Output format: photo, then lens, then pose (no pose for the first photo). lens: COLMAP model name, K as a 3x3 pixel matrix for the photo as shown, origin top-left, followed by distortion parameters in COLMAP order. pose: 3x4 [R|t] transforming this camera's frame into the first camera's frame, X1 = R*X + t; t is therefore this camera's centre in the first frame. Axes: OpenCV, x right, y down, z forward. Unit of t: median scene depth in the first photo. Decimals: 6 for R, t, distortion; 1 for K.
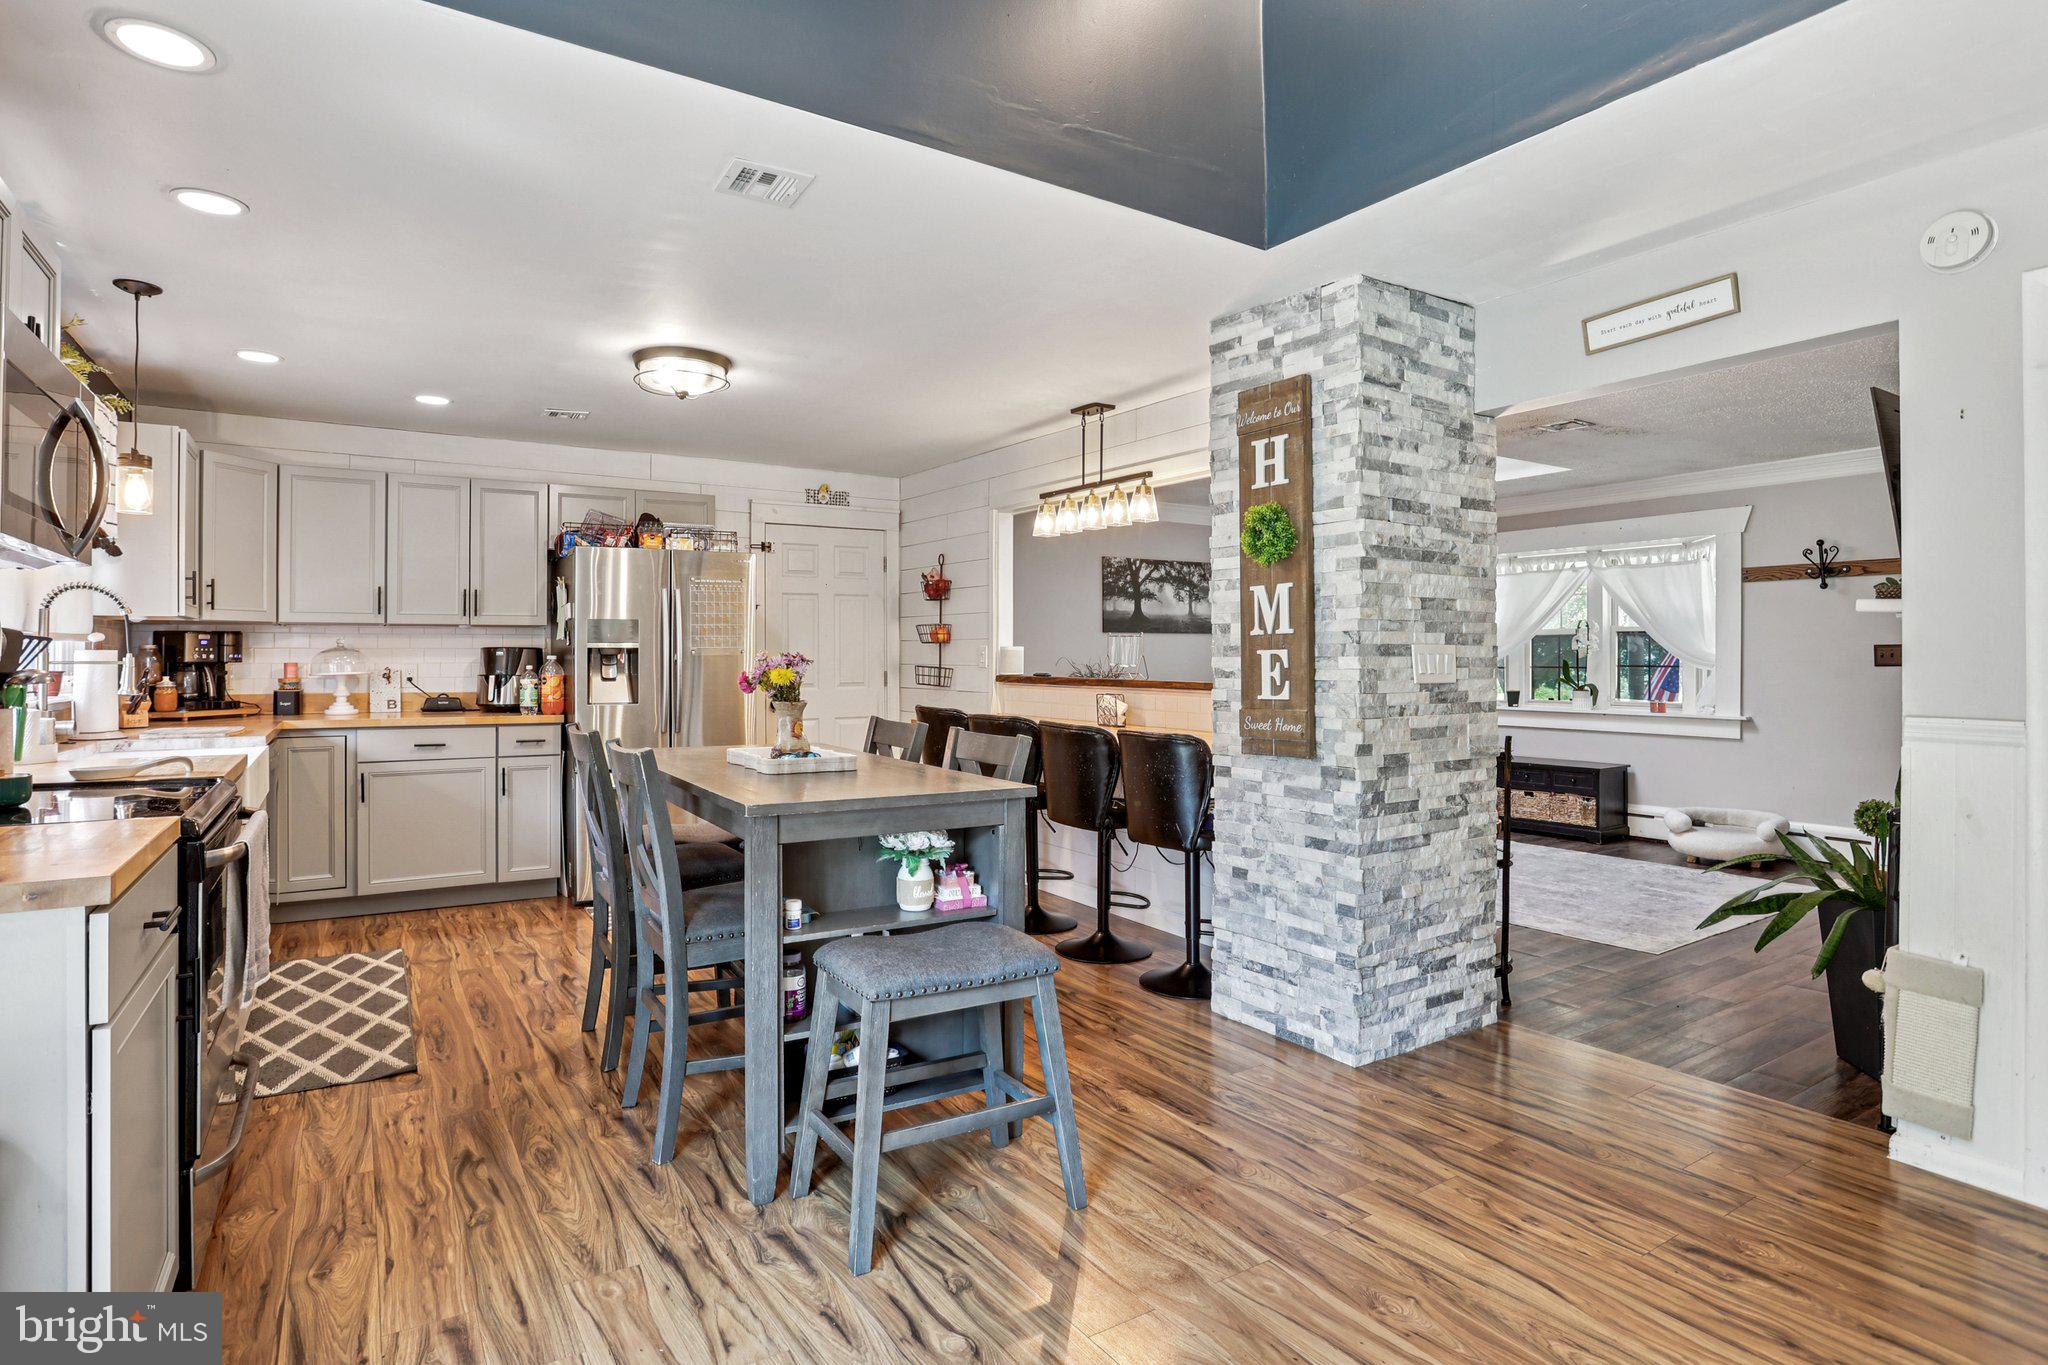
lens RADIAL K [[1062.5, 0, 1001.4], [0, 1062.5, 648.7], [0, 0, 1]] dist [-0.070712, 0.030248]
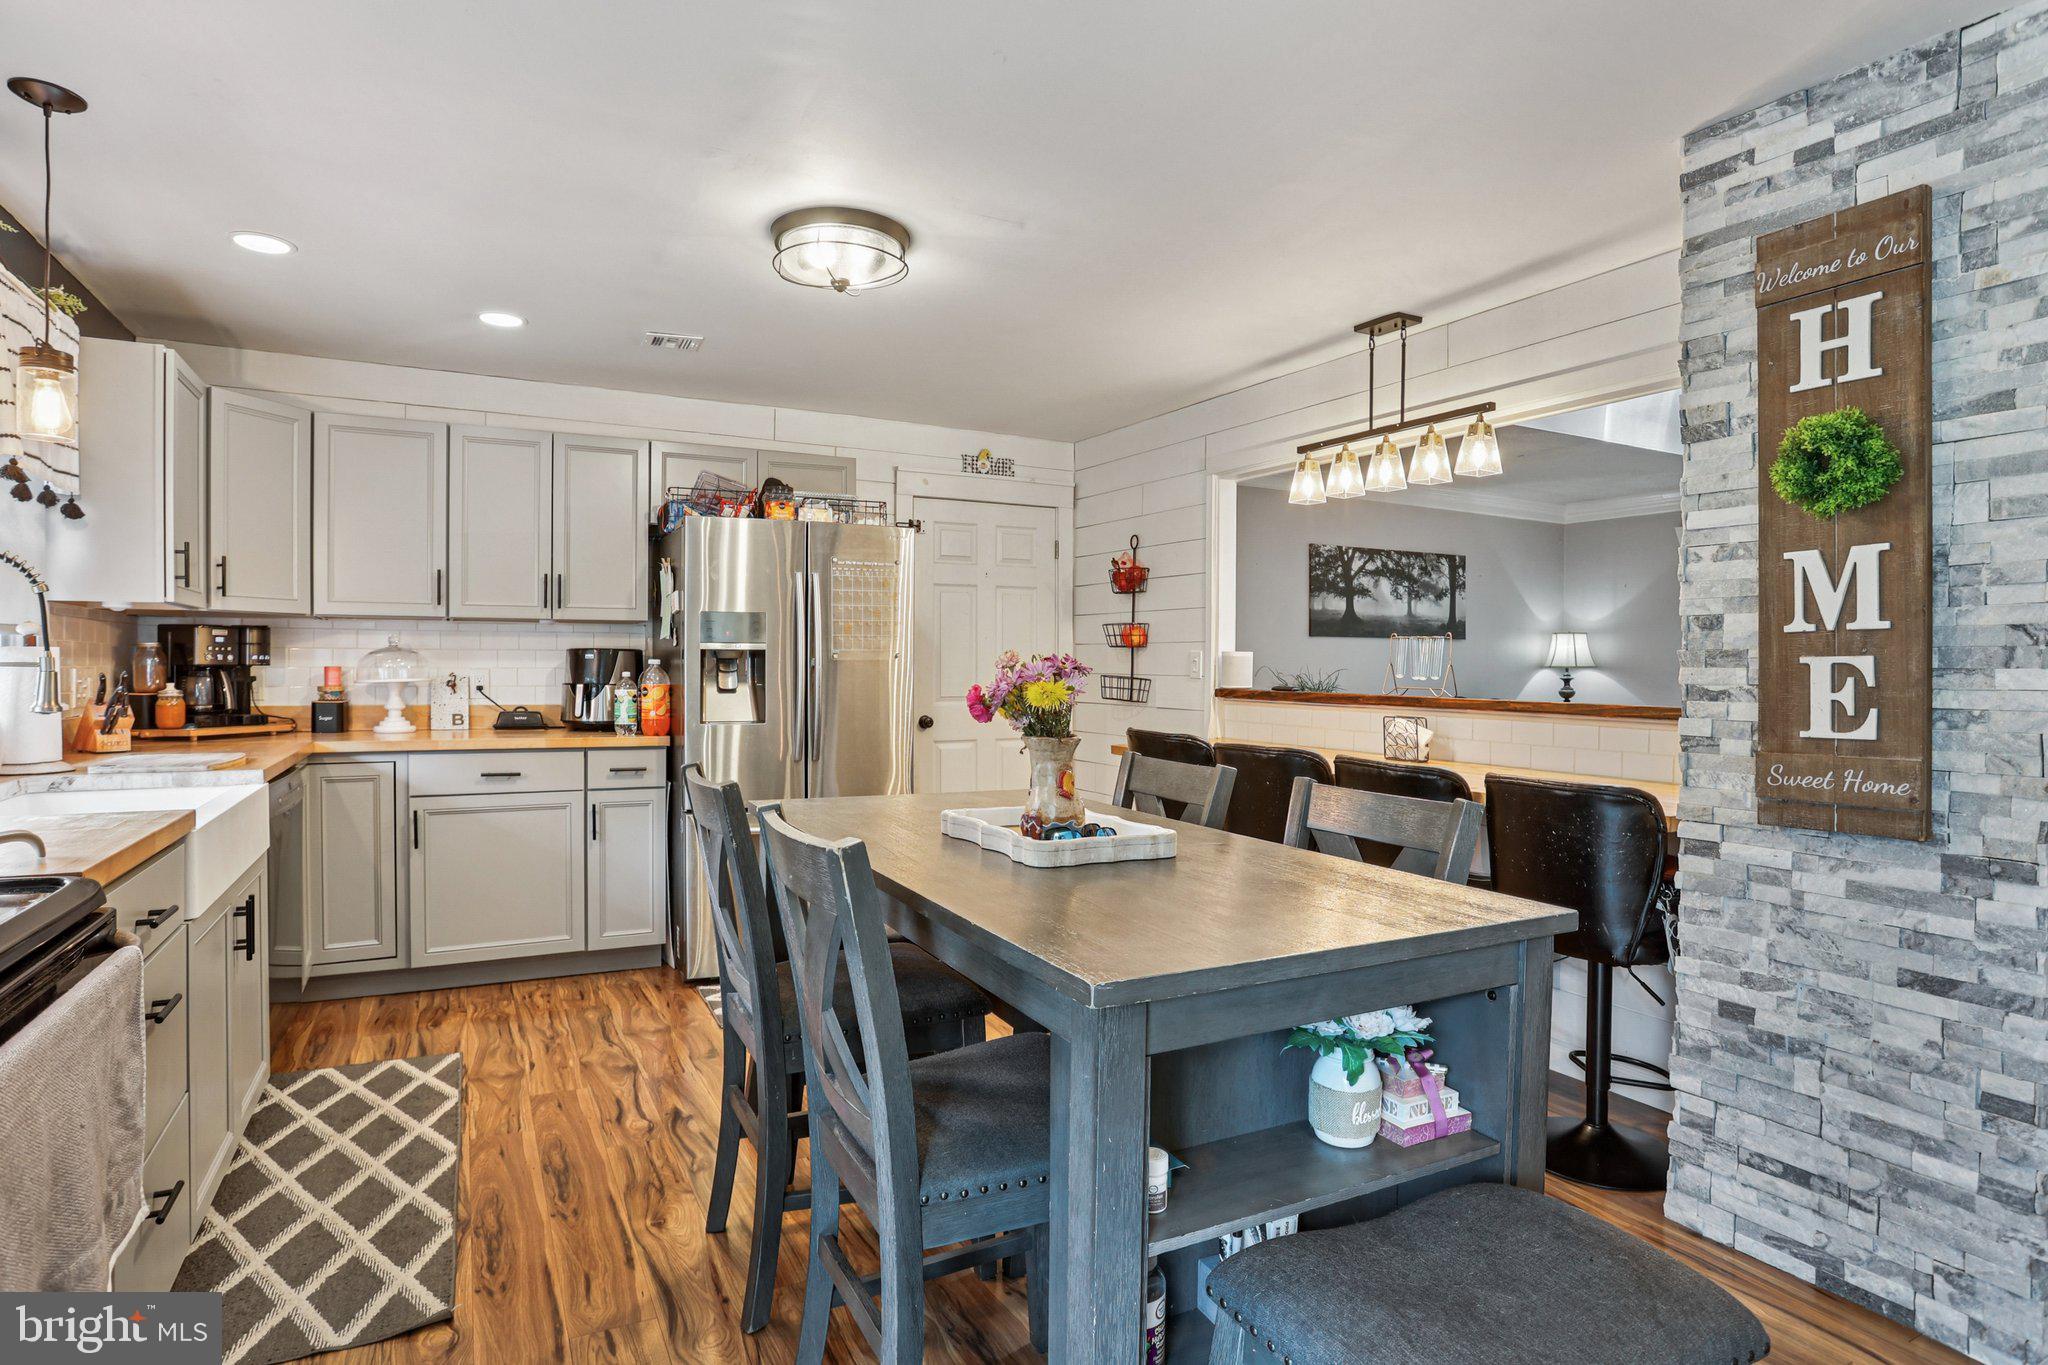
lens RADIAL K [[1062.5, 0, 1000.5], [0, 1062.5, 682.2], [0, 0, 1]] dist [-0.070712, 0.030248]
pose [[0.996640, 0.008419, -0.081474, -0.158598], [-0.006501, 0.999696, 0.023772, 0.004718], [0.081649, -0.023163, 0.996392, 0.351937]]
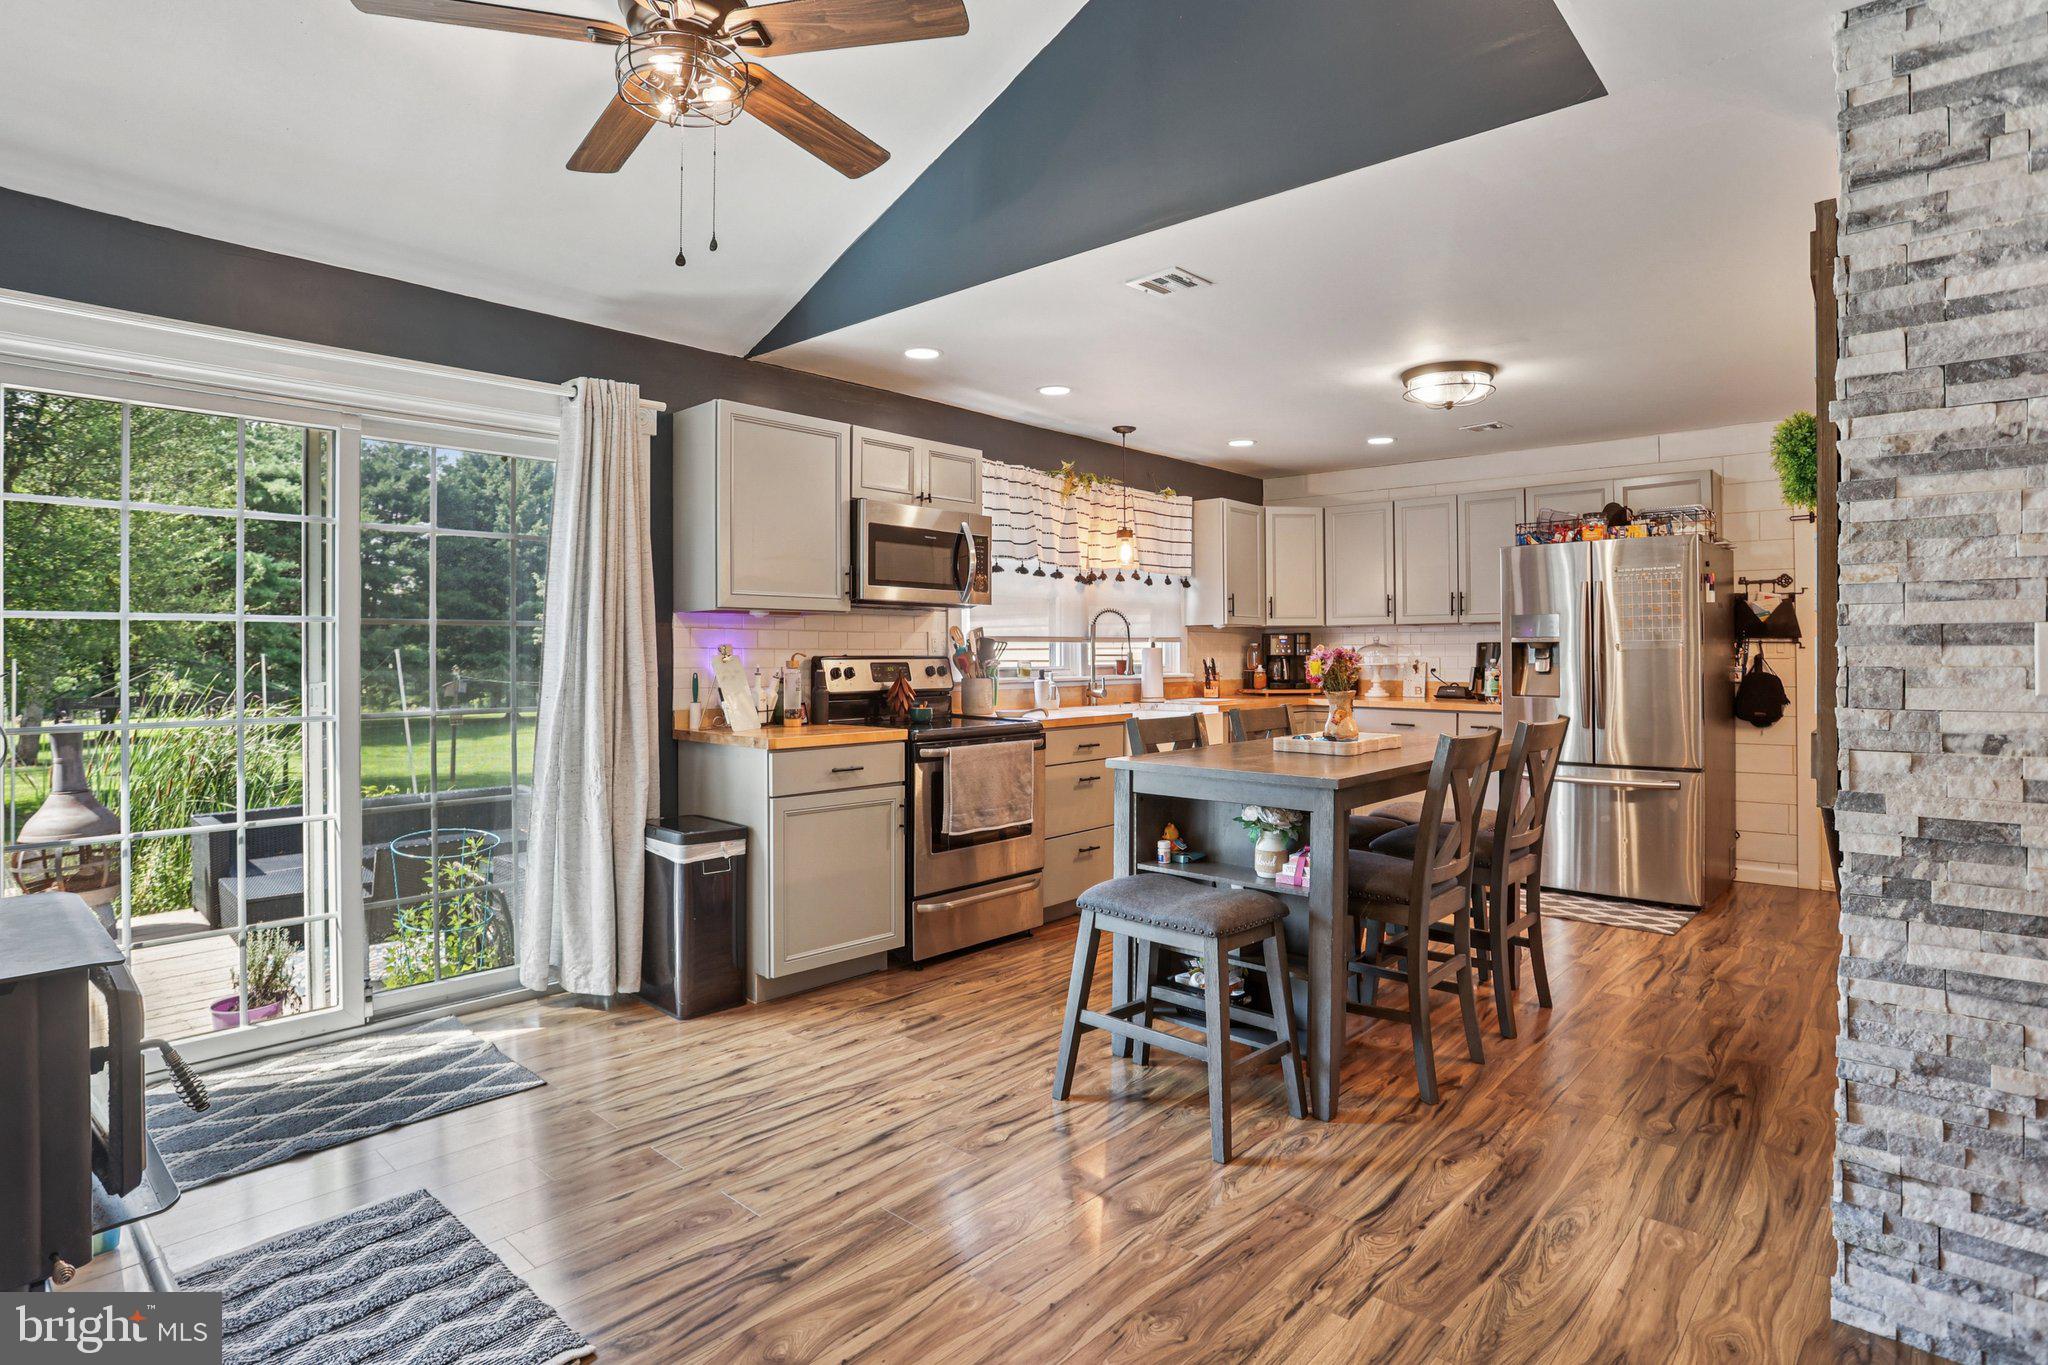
lens RADIAL K [[1062.5, 0, 1016.8], [0, 1062.5, 657.4], [0, 0, 1]] dist [-0.070712, 0.030248]
pose [[0.271018, 0.003085, -0.962569, 0.680340], [0.009081, 0.999942, 0.005761, 0.005257], [0.962531, -0.010302, 0.270974, 0.330719]]
